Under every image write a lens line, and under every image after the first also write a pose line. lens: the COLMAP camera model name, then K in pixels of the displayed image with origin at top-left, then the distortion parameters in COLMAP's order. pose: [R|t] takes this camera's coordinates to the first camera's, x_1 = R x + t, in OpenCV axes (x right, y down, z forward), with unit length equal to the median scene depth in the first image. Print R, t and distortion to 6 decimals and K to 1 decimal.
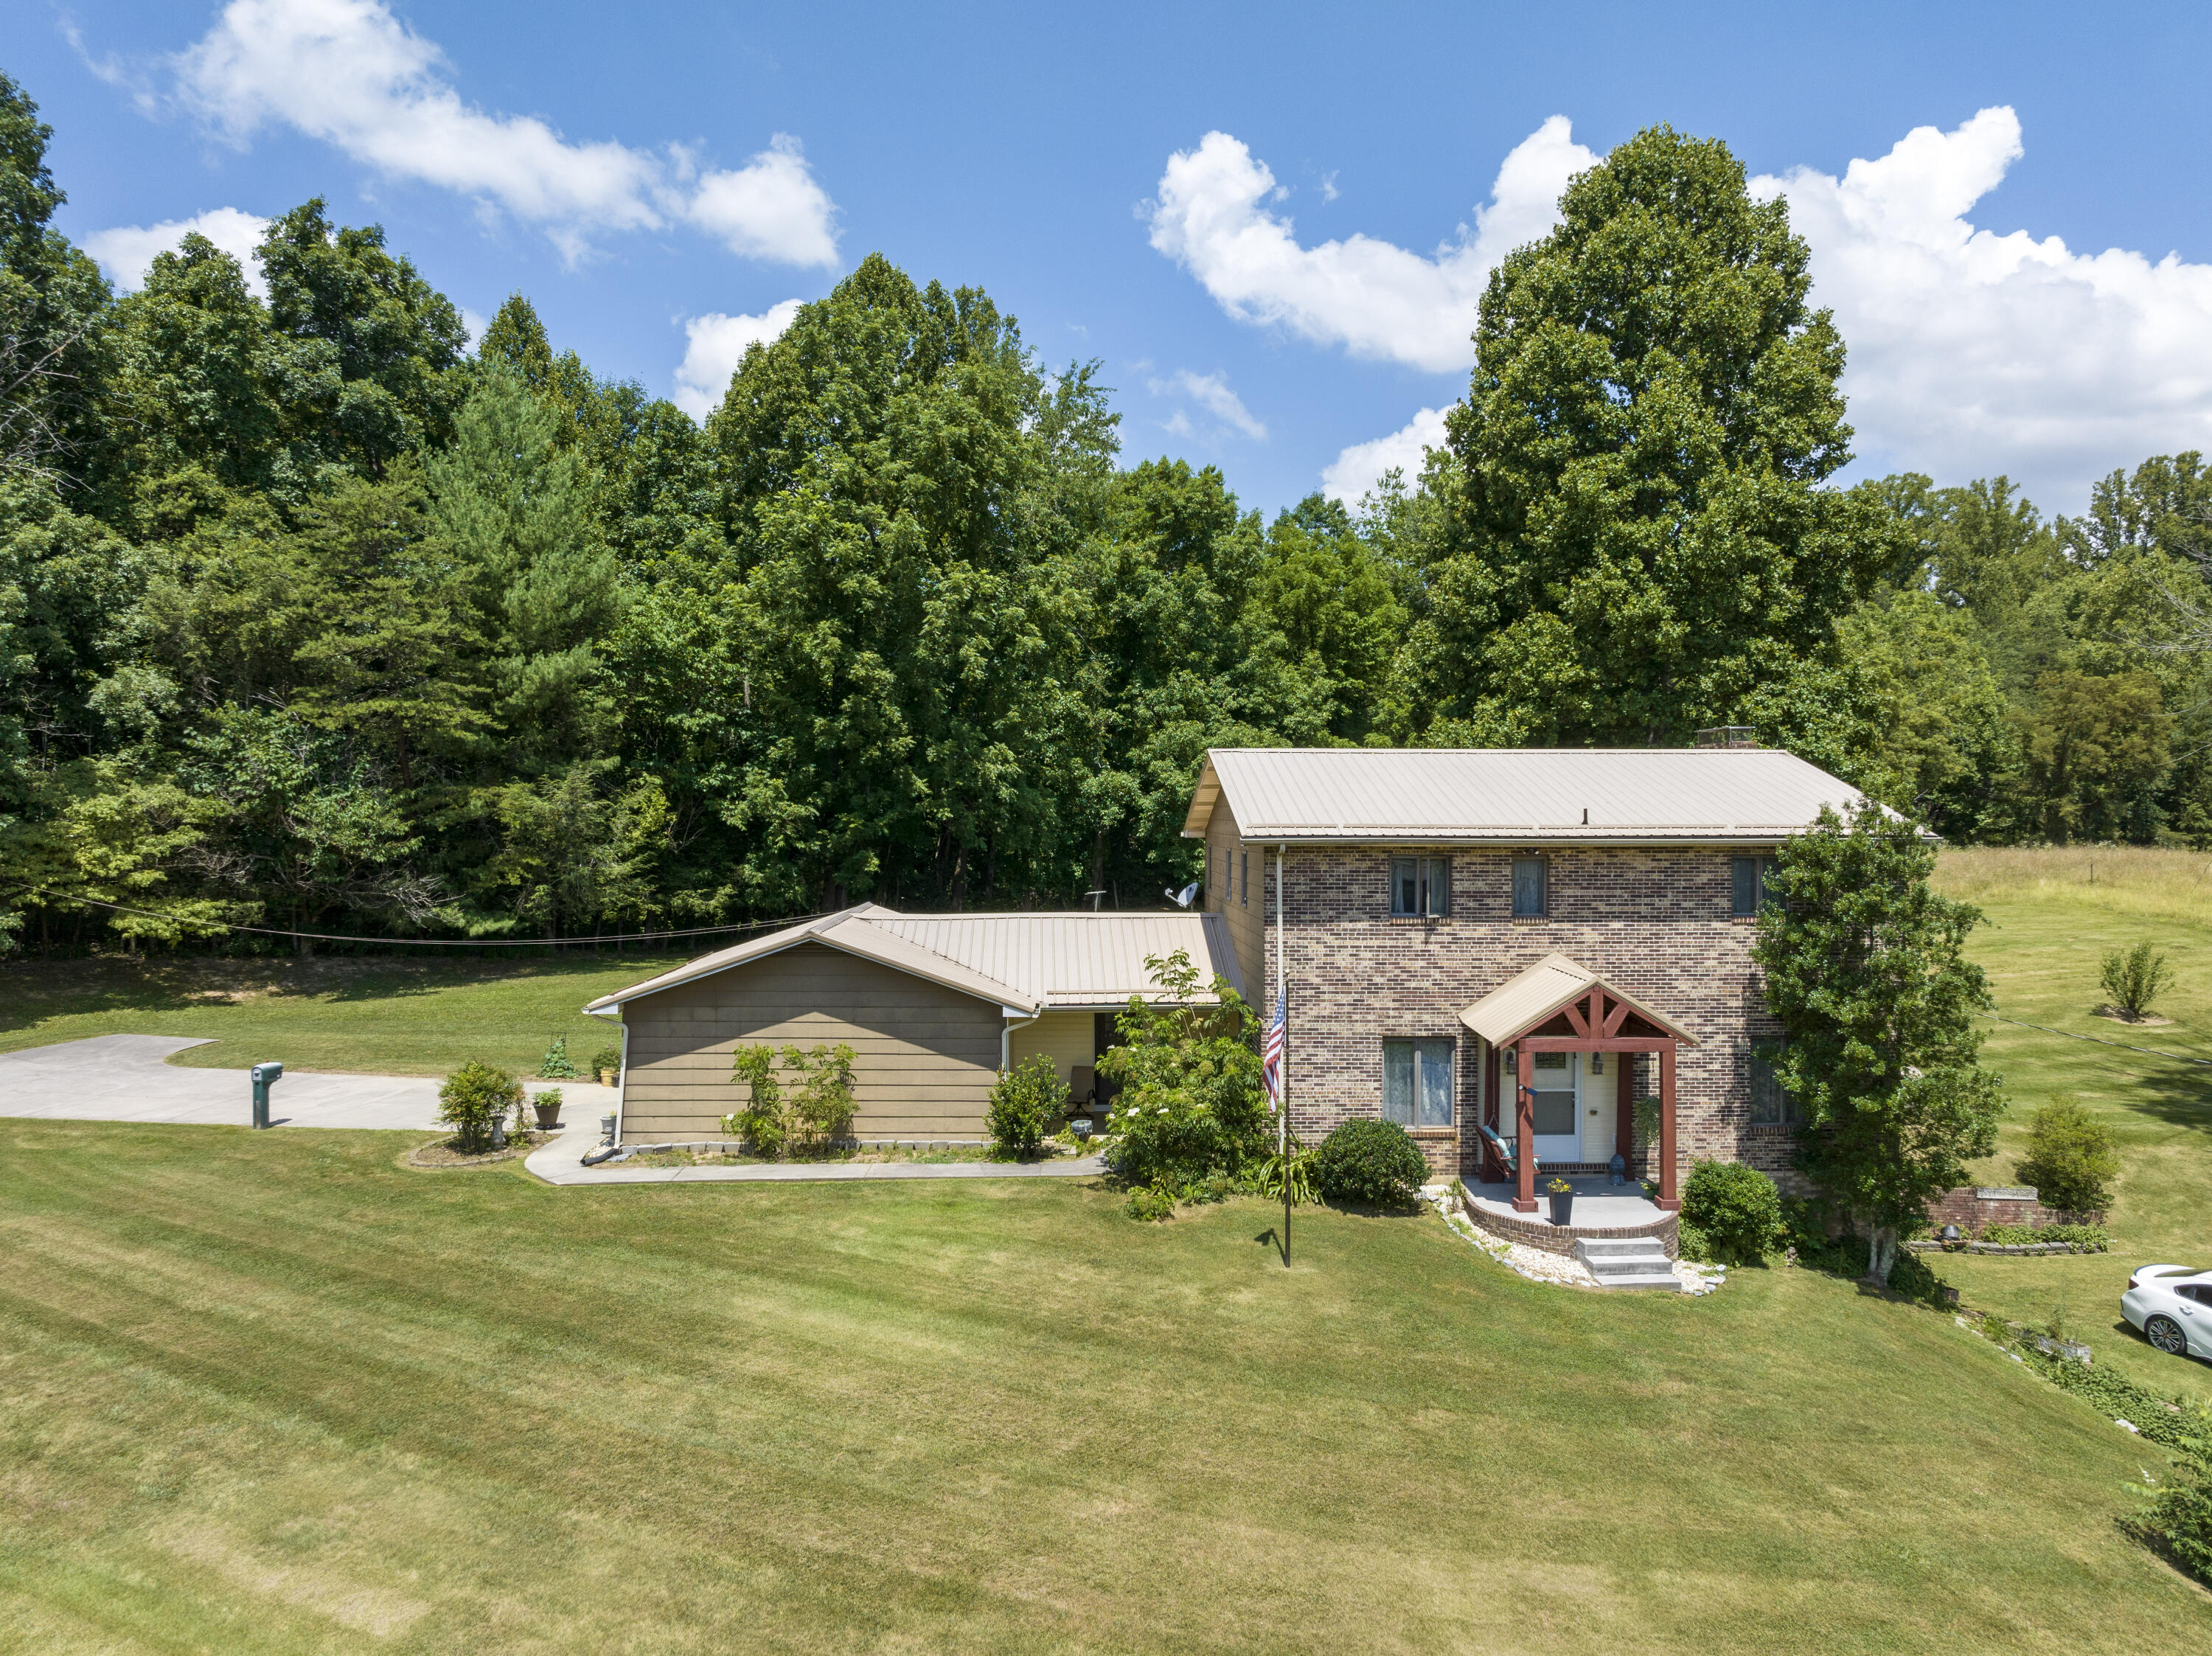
lens RADIAL K [[1557.7, 0, 1104.1], [0, 1557.7, 828.5], [0, 0, 1]] dist [-0.042197, 0.008643]
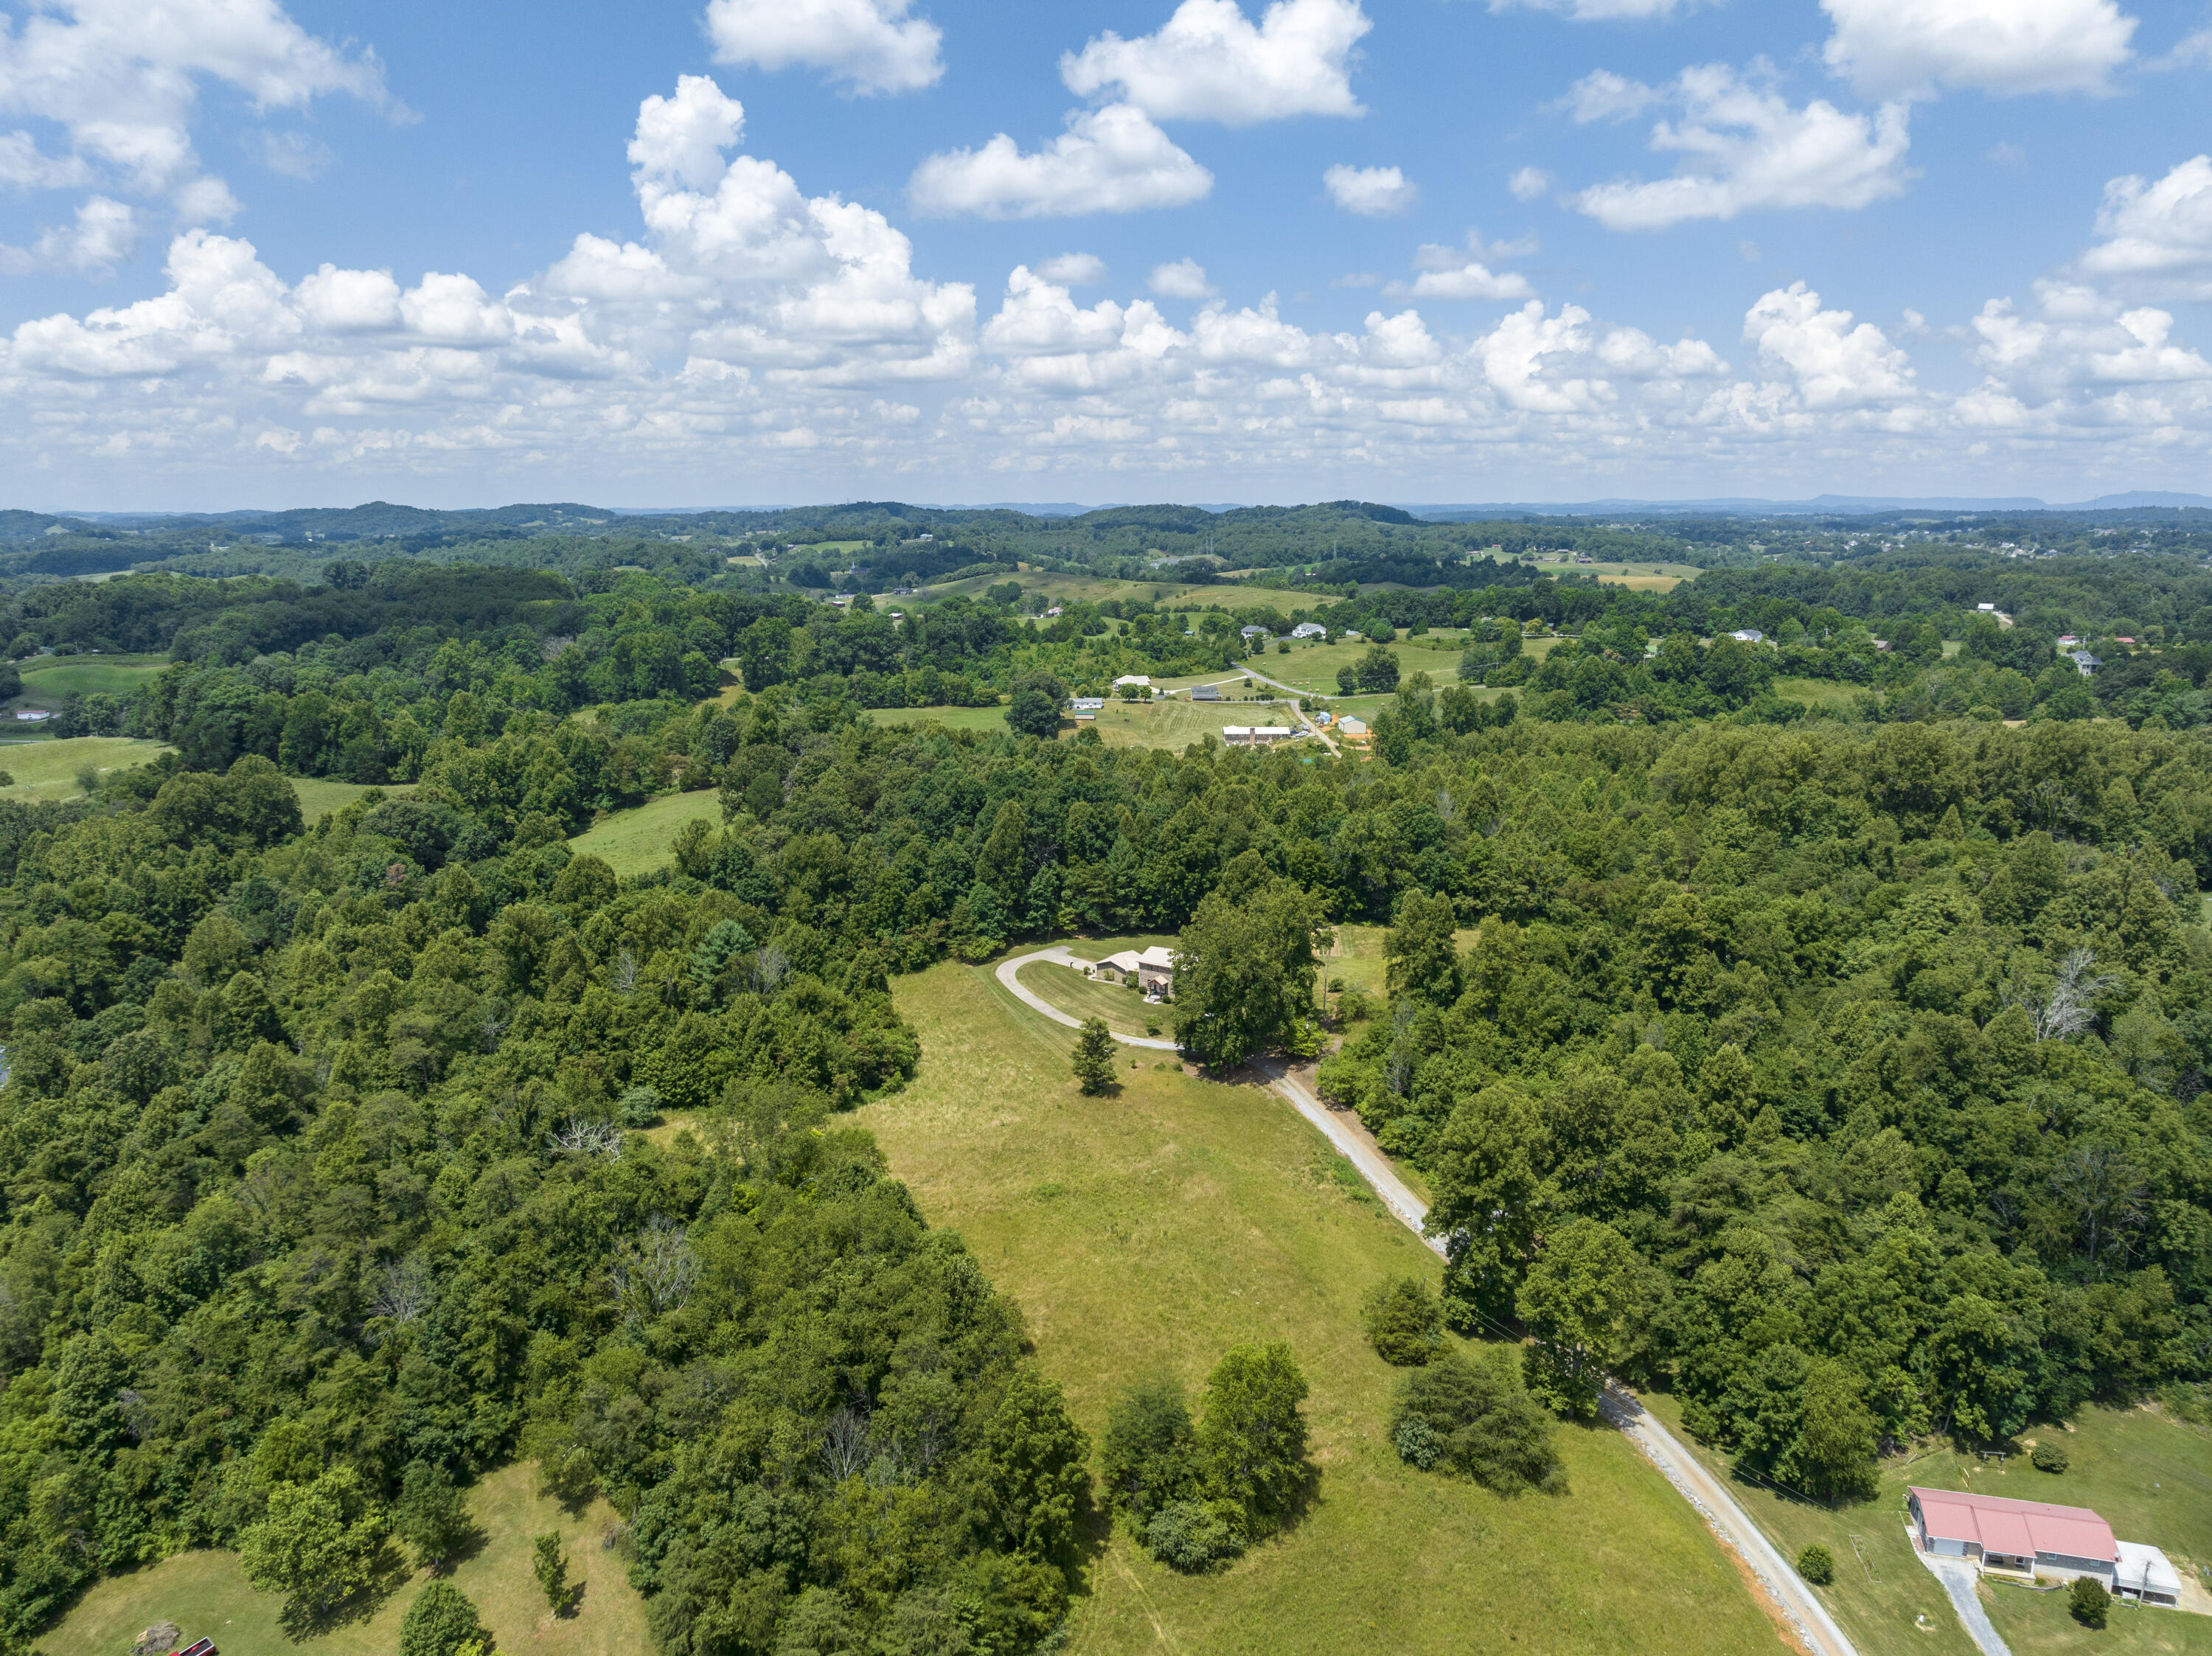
lens RADIAL K [[1557.7, 0, 1097.3], [0, 1557.7, 822.3], [0, 0, 1]] dist [-0.042197, 0.008643]
pose [[0.822687, 0.113983, -0.556950, 3.426365], [-0.003185, 0.980603, 0.195981, -1.817545], [0.568485, -0.159457, 0.807092, -4.634982]]
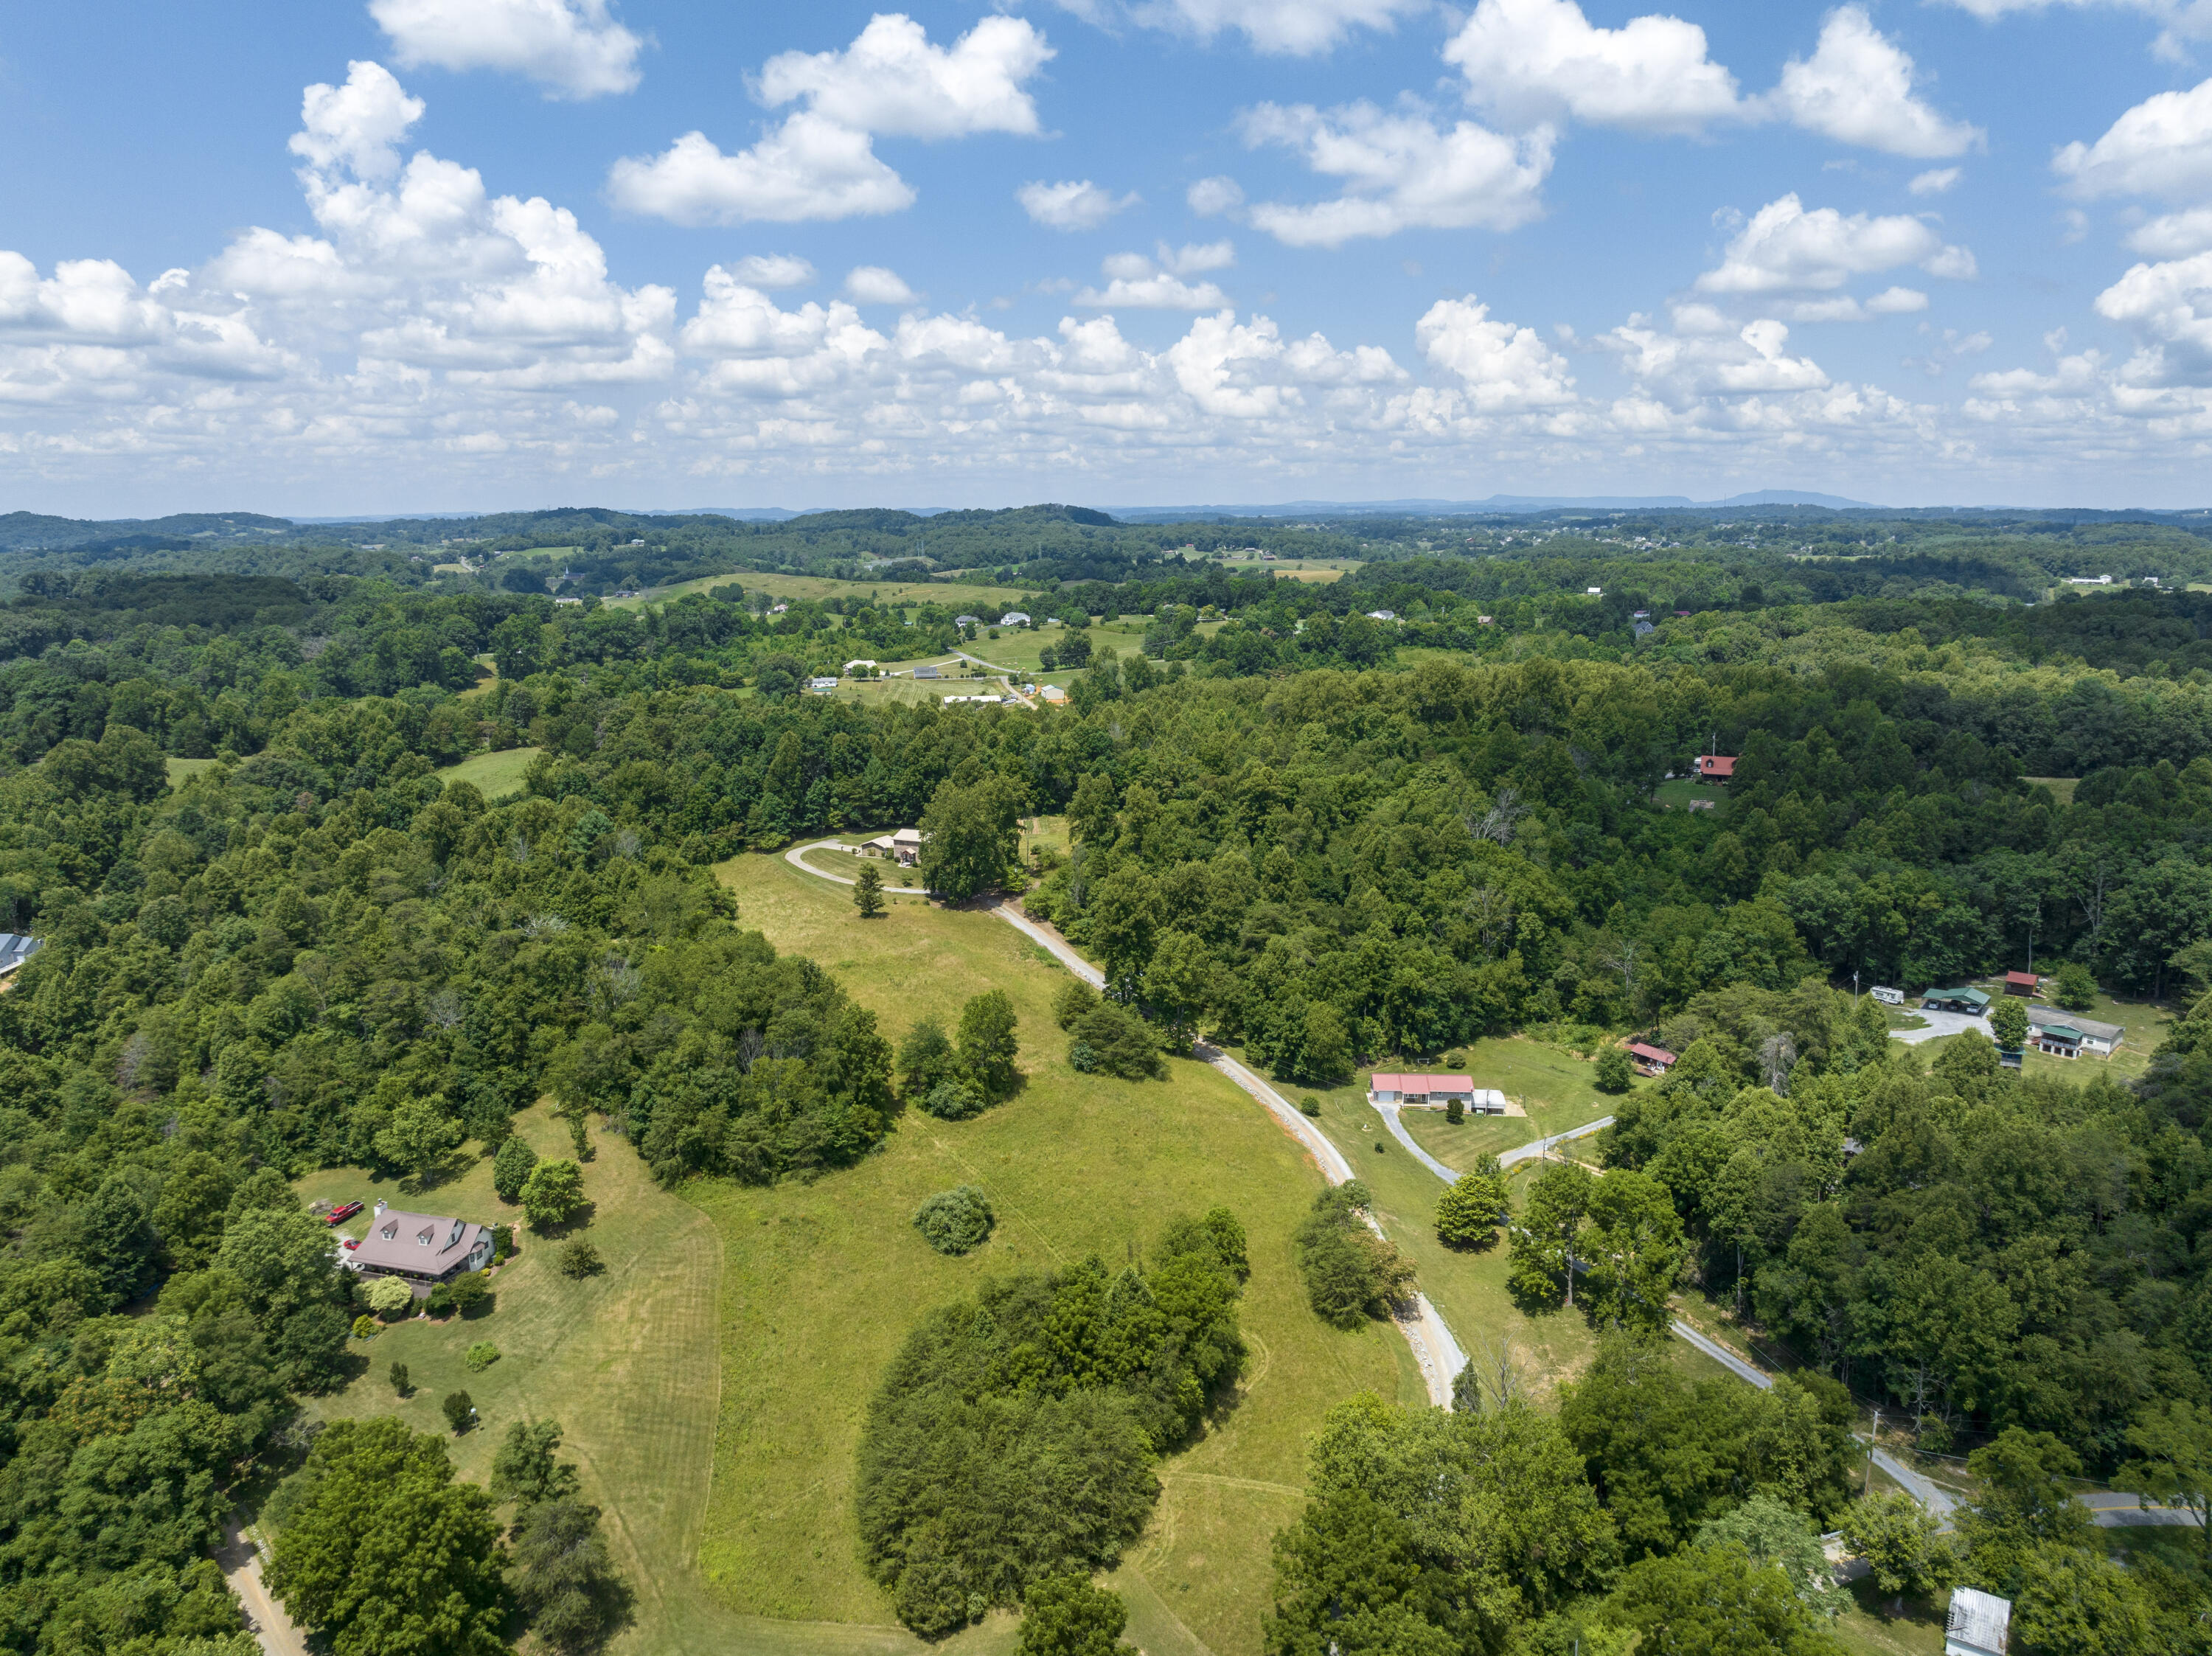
lens RADIAL K [[1557.7, 0, 1097.0], [0, 1557.7, 839.2], [0, 0, 1]] dist [-0.042197, 0.008643]
pose [[0.912688, 0.082104, -0.400323, 4.649367], [0.001298, 0.979022, 0.203751, -1.794177], [0.408654, -0.186481, 0.893435, -6.865805]]
